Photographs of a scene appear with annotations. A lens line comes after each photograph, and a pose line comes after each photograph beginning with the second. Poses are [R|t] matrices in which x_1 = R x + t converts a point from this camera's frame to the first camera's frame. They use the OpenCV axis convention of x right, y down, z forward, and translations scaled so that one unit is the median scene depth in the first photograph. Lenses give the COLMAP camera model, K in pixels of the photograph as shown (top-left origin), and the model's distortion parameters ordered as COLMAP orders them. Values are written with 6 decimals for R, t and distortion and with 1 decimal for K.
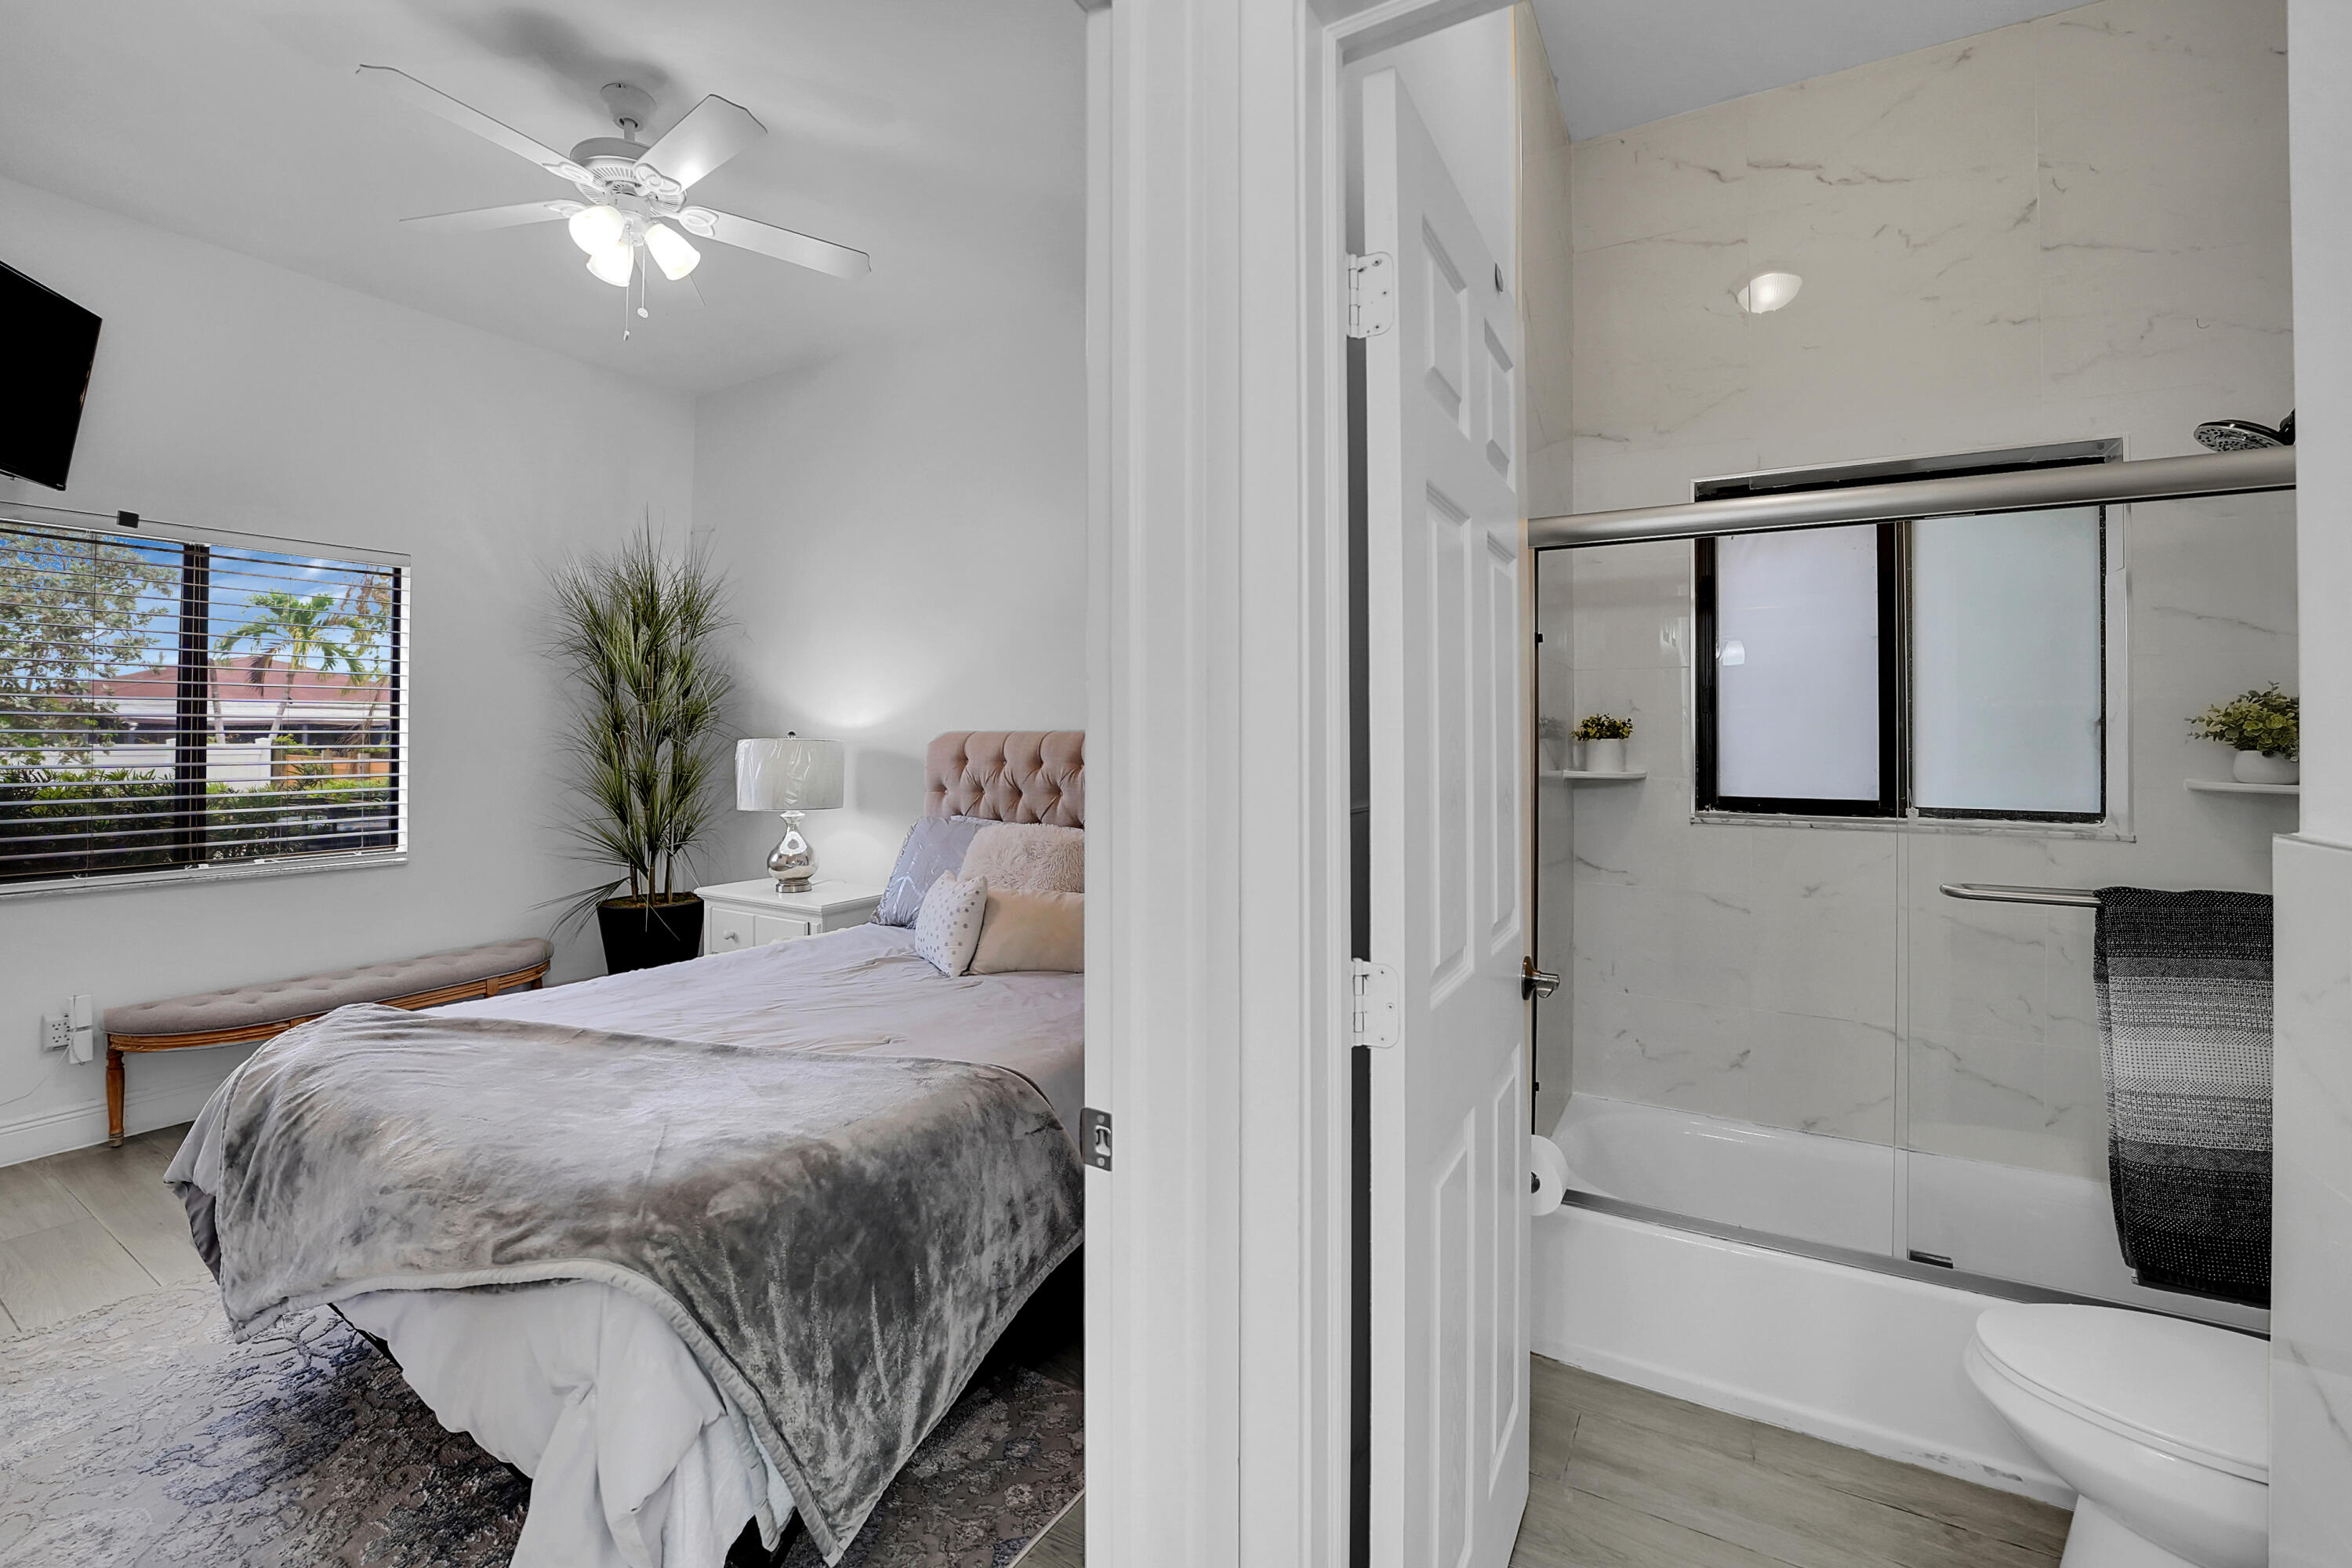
lens RADIAL K [[976.4, 0, 1145.7], [0, 976.4, 734.2], [0, 0, 1]] dist [-0.021013, 0.000164]
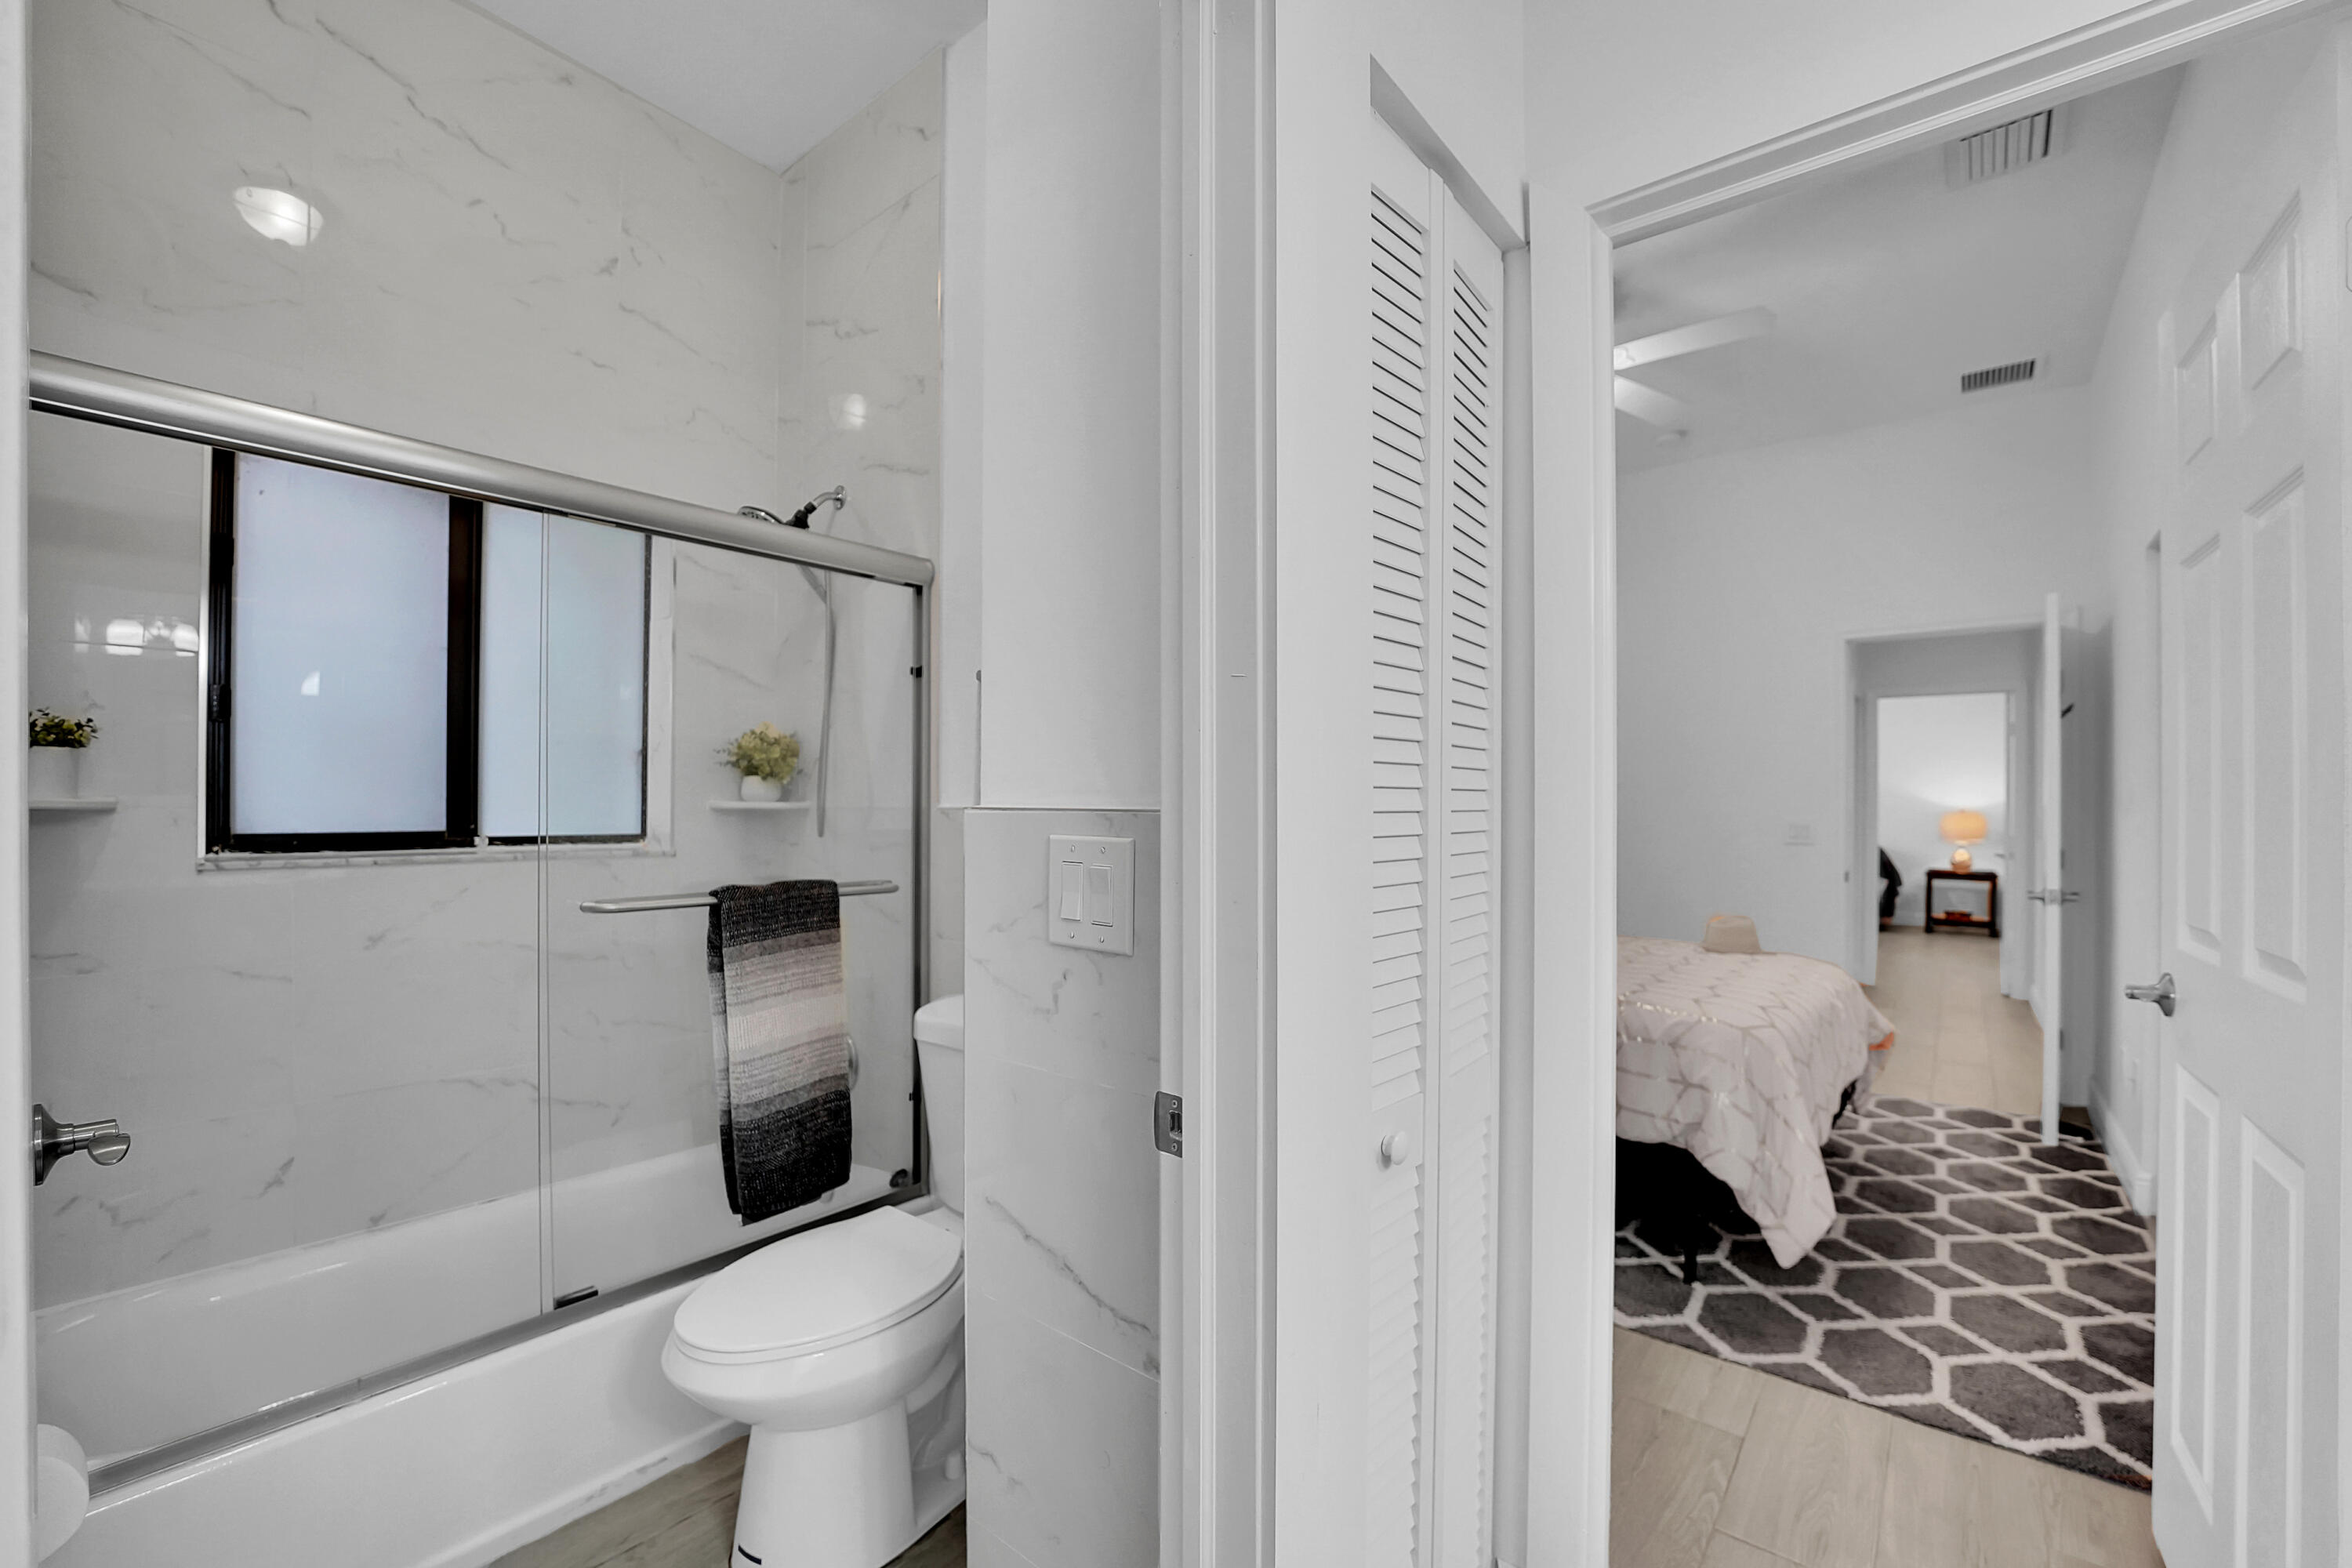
lens RADIAL K [[960.1, 0, 1170.1], [0, 960.1, 804.2], [0, 0, 1]] dist [-0.033860, 0.005628]
pose [[0.149804, -0.001313, 0.988715, -0.009418], [-0.009470, 0.999951, 0.002763, 0.027953], [-0.988670, -0.009777, 0.149784, 0.156701]]
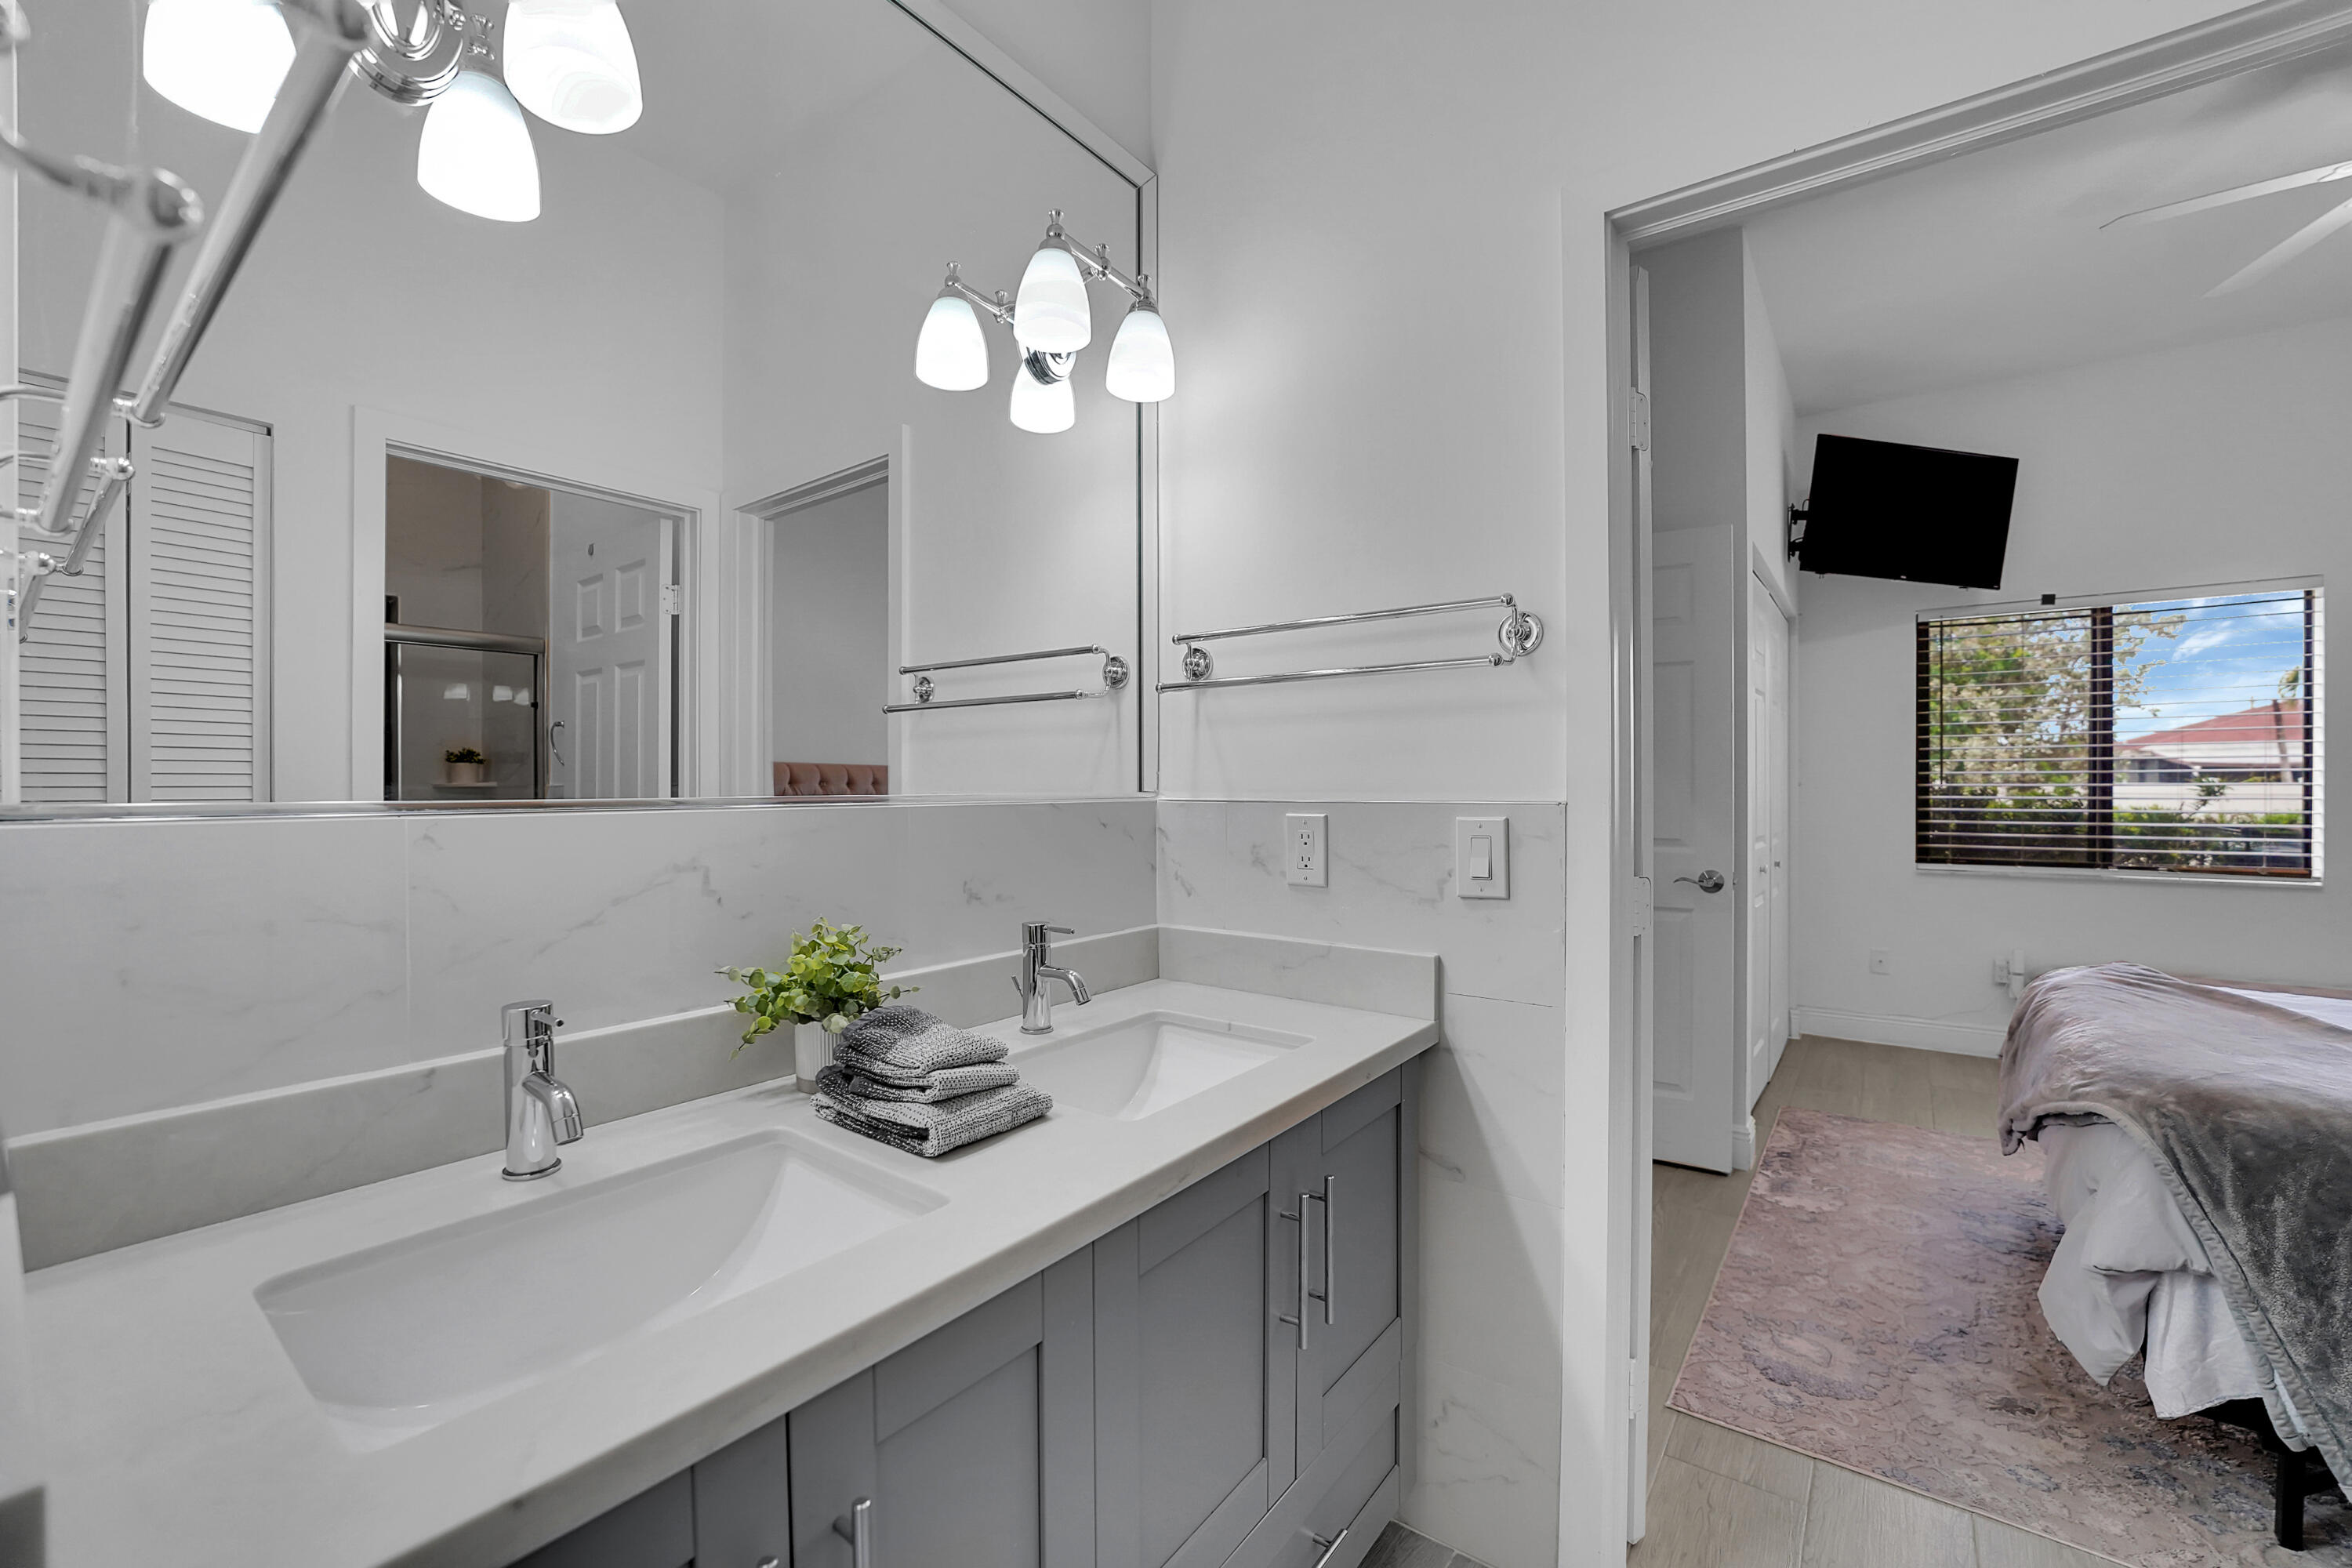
lens RADIAL K [[945.3, 0, 1176.0], [0, 945.3, 784.0], [0, 0, 1]] dist [-0.014237, 0.000052]
pose [[-0.097931, -0.001137, -0.995193, 0.362614], [0.005935, 0.999981, -0.001726, 0.027926], [0.995176, -0.006075, -0.097922, -0.088787]]
